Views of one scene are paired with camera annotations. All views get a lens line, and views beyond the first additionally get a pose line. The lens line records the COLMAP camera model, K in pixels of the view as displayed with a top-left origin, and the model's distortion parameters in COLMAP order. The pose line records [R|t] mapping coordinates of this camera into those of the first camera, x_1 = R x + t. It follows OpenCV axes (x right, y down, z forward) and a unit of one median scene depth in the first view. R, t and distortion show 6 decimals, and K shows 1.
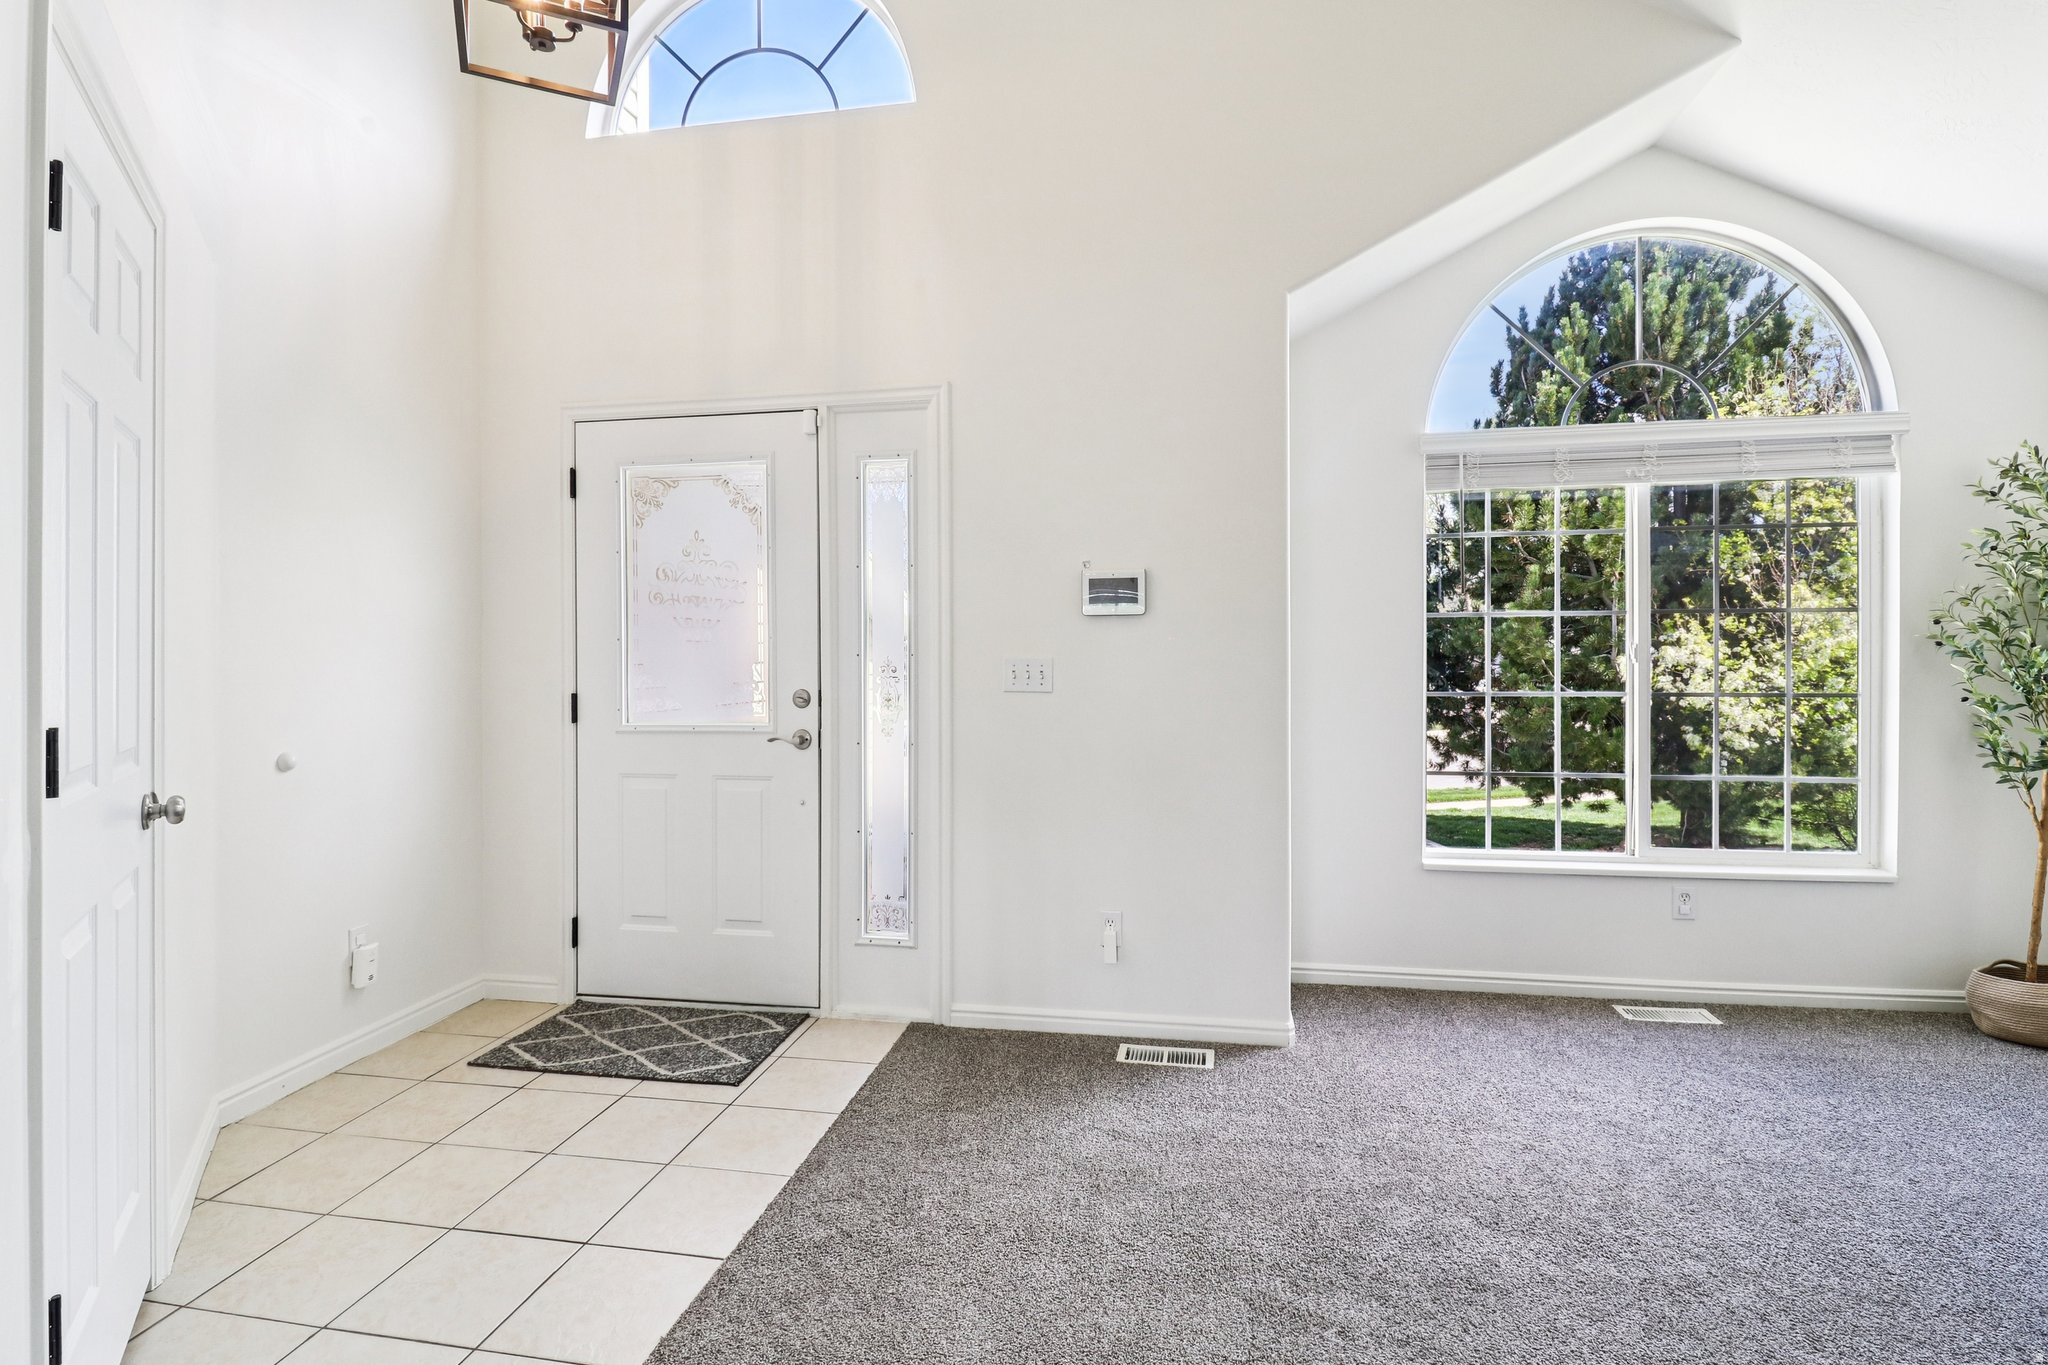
lens RADIAL K [[984.2, 0, 1026.1], [0, 984.2, 658.5], [0, 0, 1]] dist [0.002613, -0.013473]
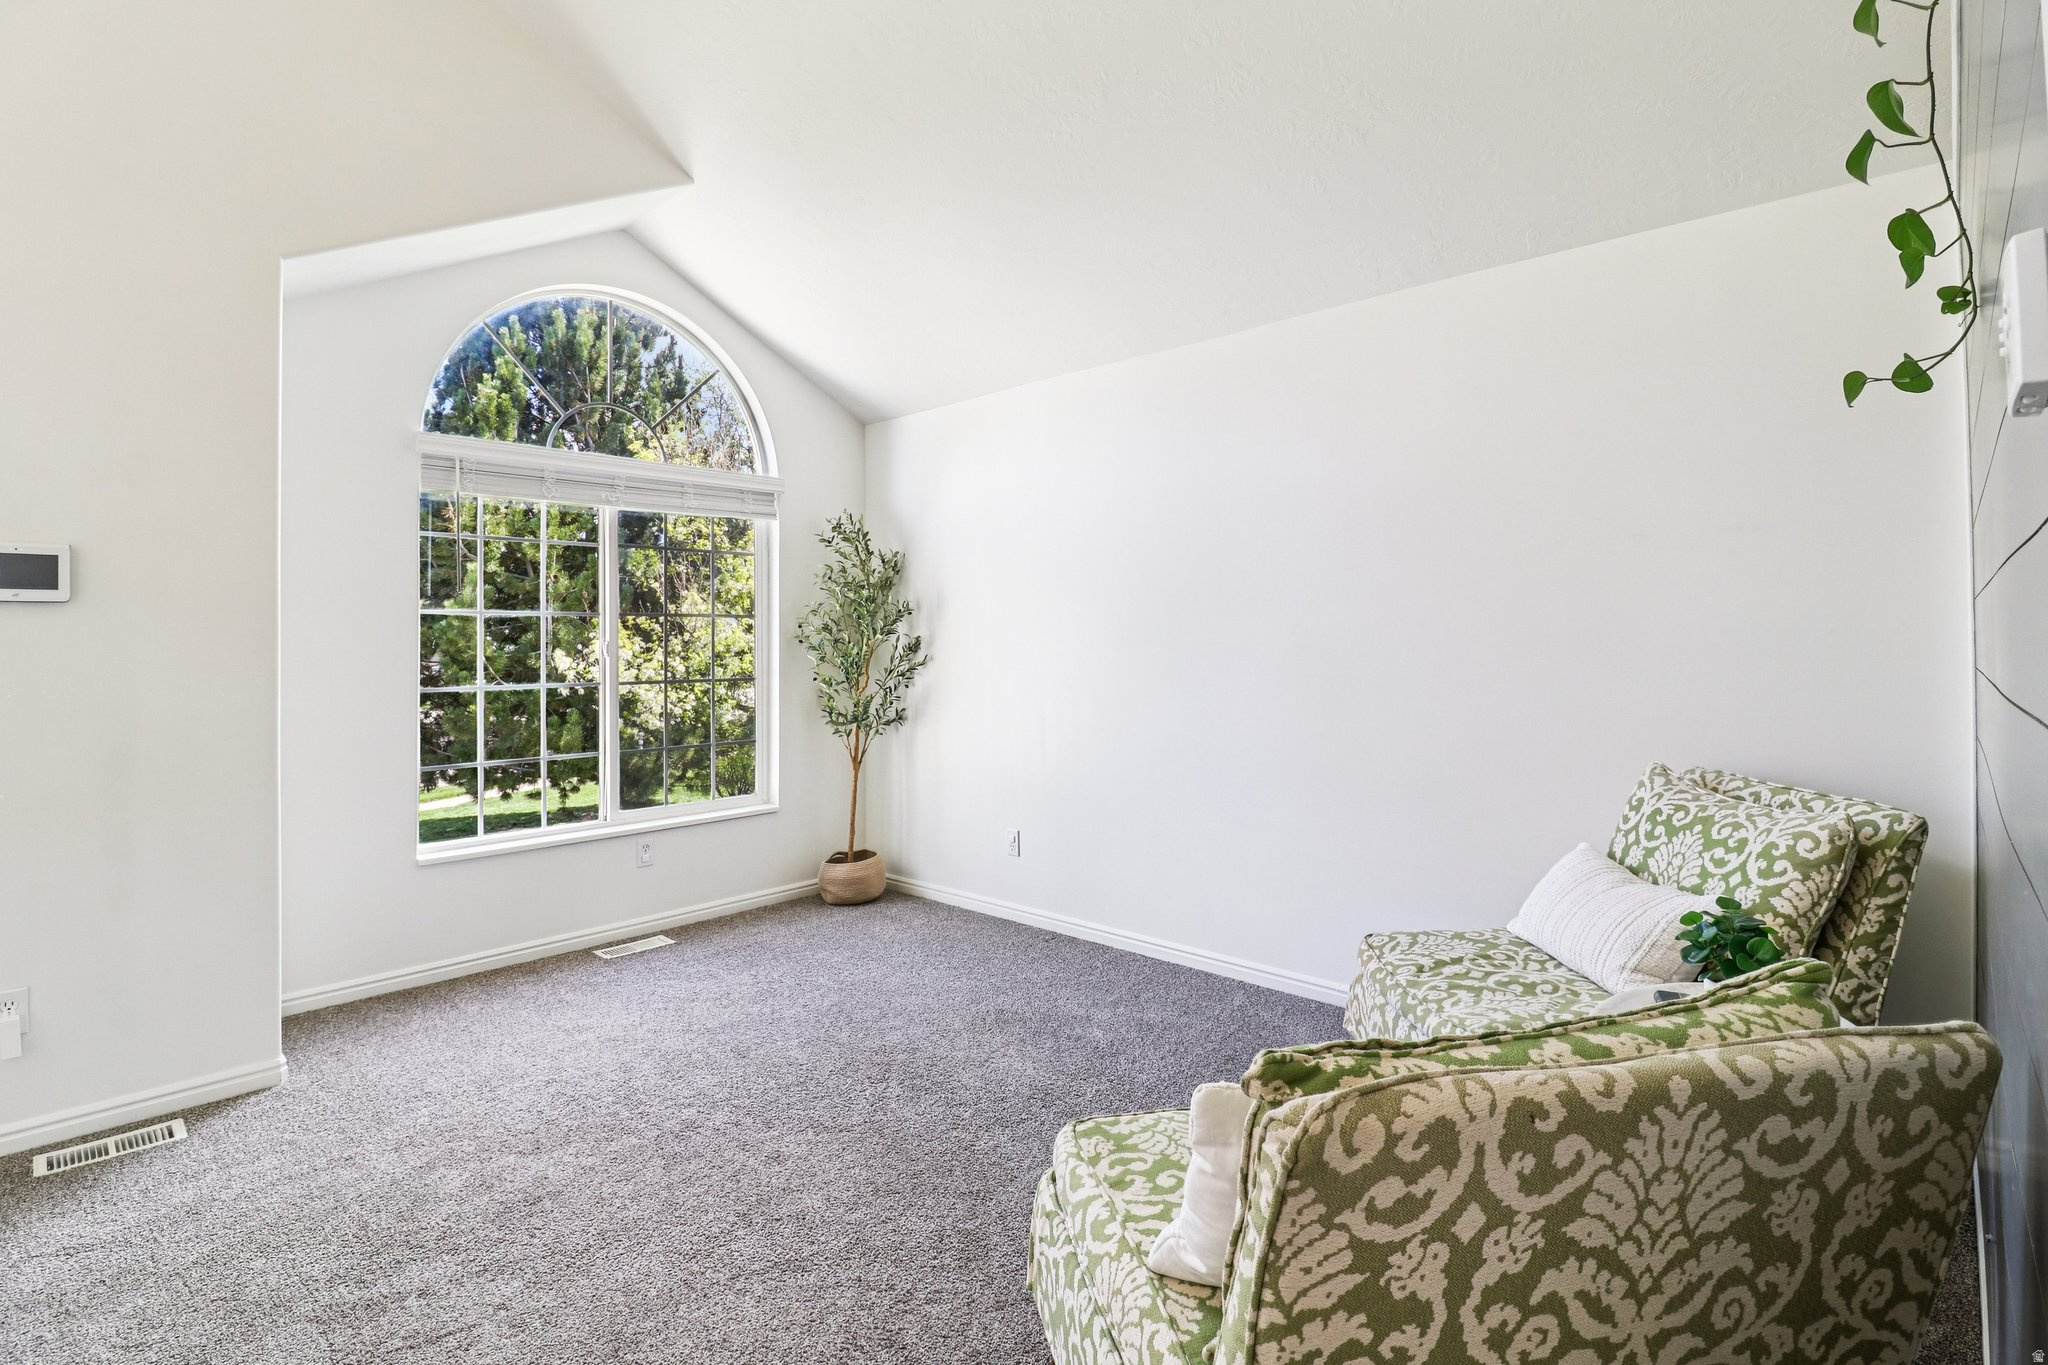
lens RADIAL K [[984.2, 0, 1022.8], [0, 984.2, 640.1], [0, 0, 1]] dist [0.002613, -0.013473]
pose [[0.538204, 0.003163, 0.842809, -0.122392], [0.009888, 0.999900, -0.010067, 0.000957], [-0.842756, 0.013752, 0.538119, -0.066386]]
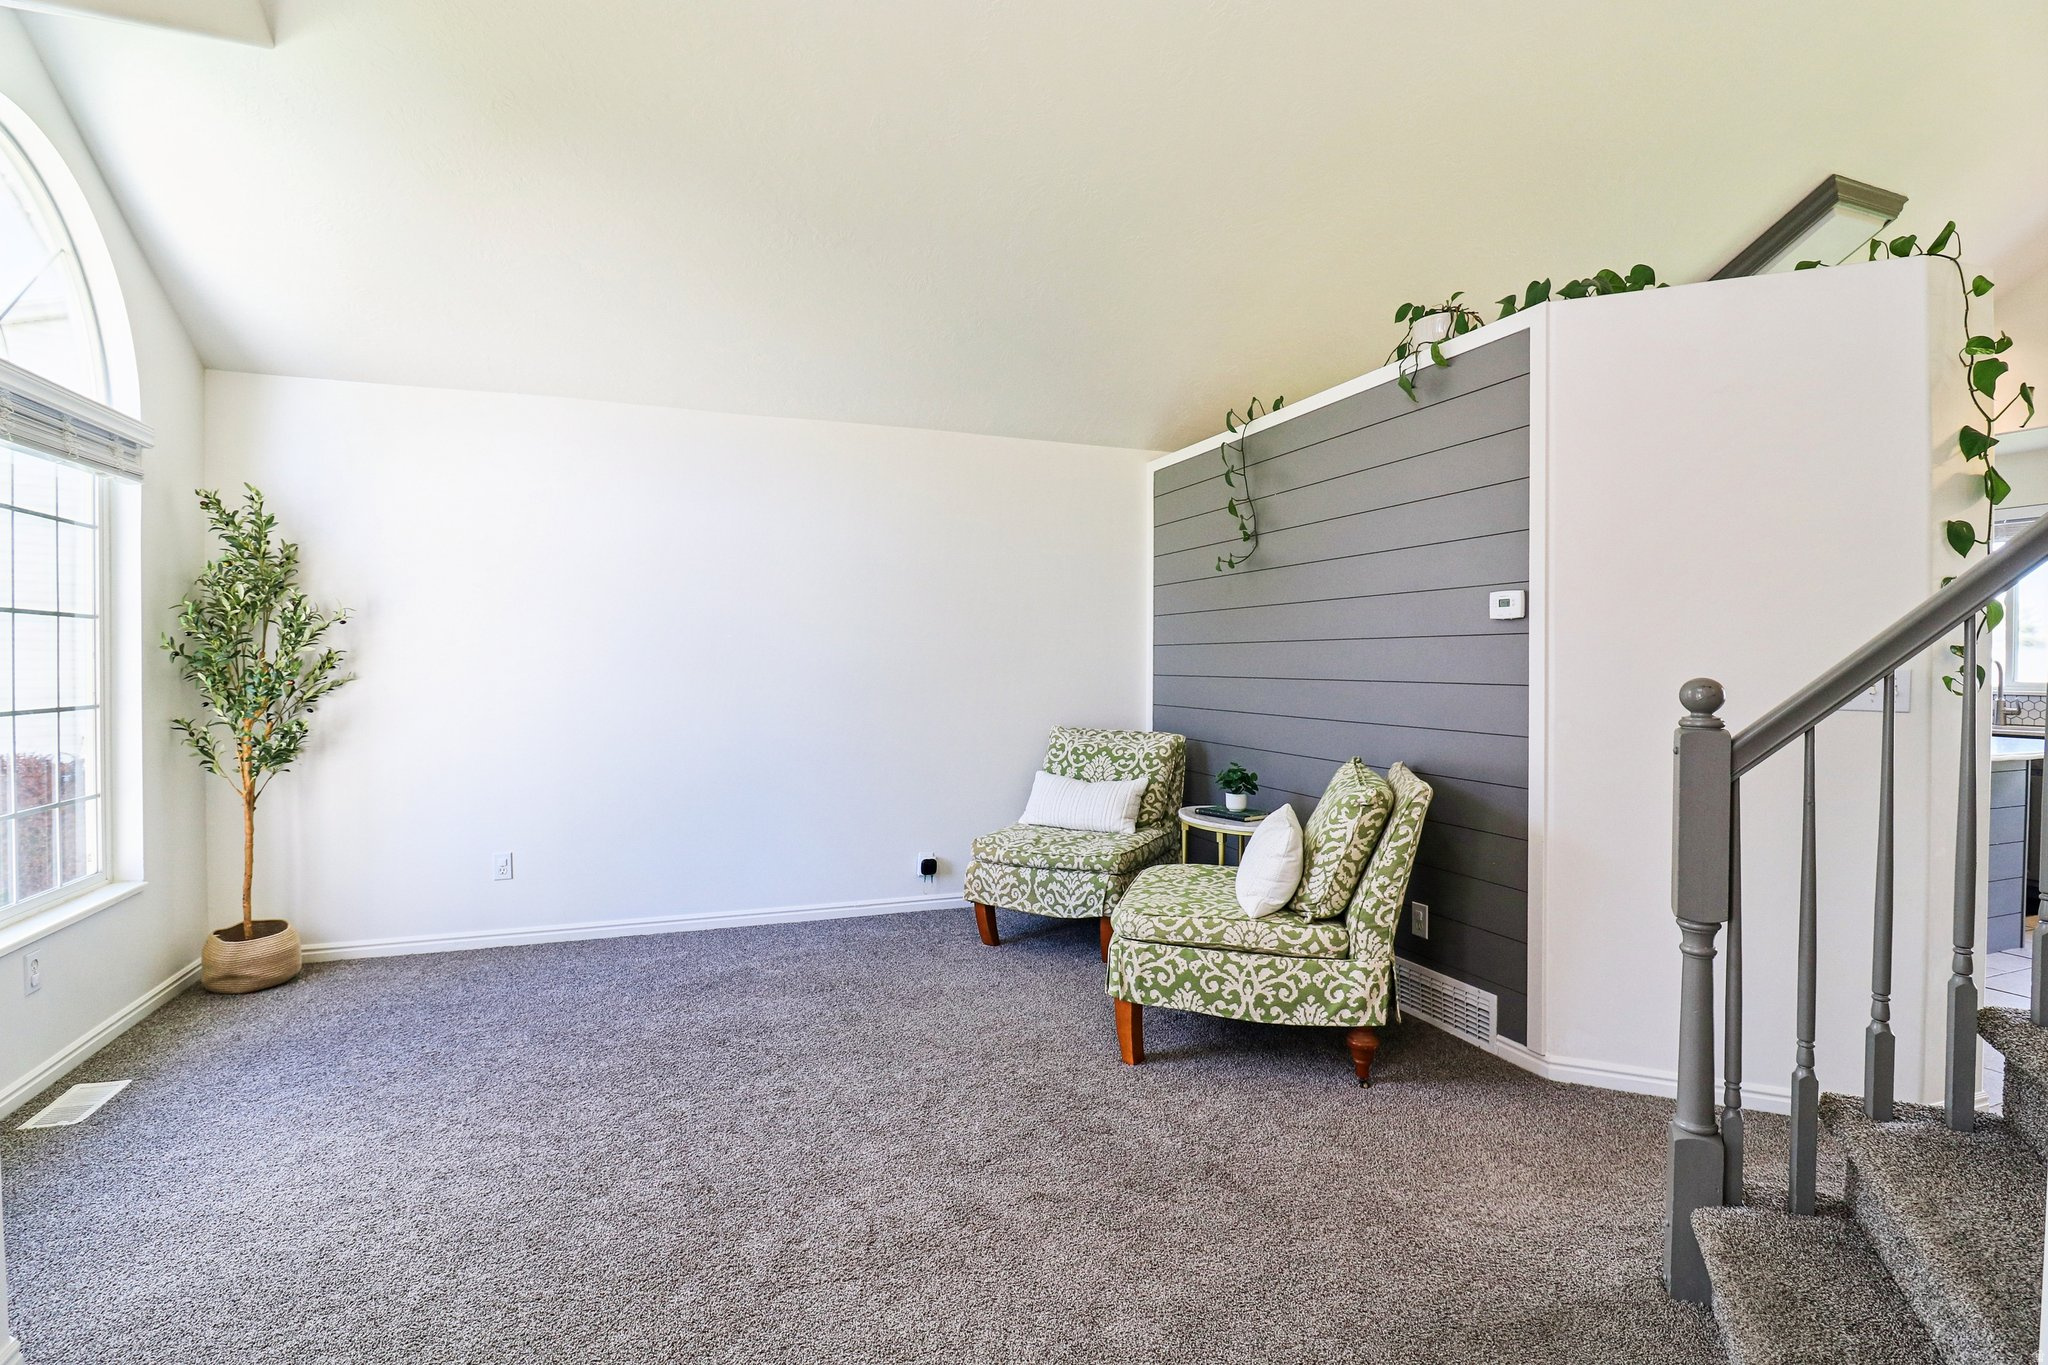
lens RADIAL K [[984.2, 0, 1019.0], [0, 984.2, 691.0], [0, 0, 1]] dist [0.002613, -0.013473]
pose [[-0.517061, -0.022640, 0.855649, -0.453590], [0.004200, 0.999571, 0.028987, -0.001700], [-0.855938, 0.018582, -0.516744, 0.769917]]
